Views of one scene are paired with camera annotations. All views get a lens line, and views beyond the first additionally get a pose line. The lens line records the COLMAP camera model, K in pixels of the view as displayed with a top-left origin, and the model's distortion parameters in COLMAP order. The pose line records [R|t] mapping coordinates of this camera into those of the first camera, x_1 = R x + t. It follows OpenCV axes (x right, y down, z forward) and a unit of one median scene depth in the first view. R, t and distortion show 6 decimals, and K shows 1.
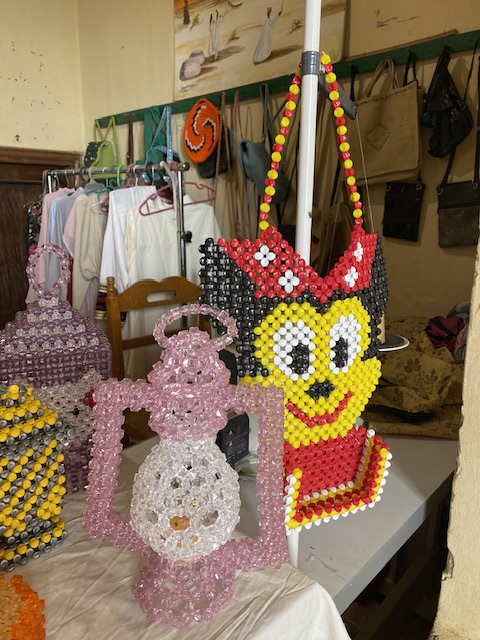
lens RADIAL K [[481.3, 0, 237.8], [0, 481.3, 314.7], [0, 0, 1]] dist [0.003177, -0.003549]
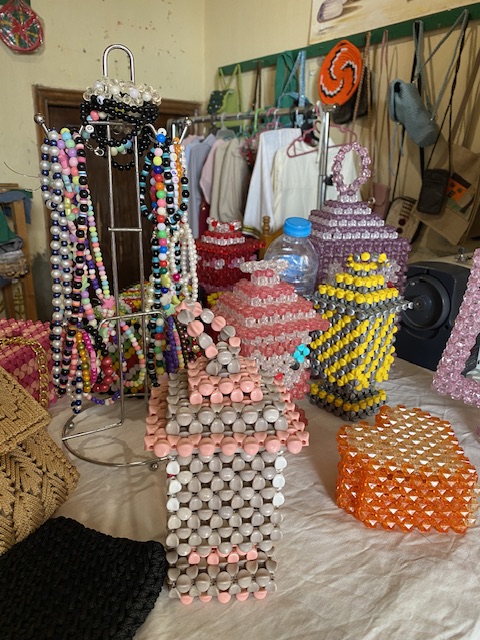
lens RADIAL K [[481.3, 0, 237.8], [0, 481.3, 314.7], [0, 0, 1]] dist [0.003177, -0.003549]
pose [[0.991785, 0.048487, -0.118374, -0.141552], [-0.040457, 0.996774, 0.069321, 0.047943], [0.121354, -0.063963, 0.990546, -0.032774]]
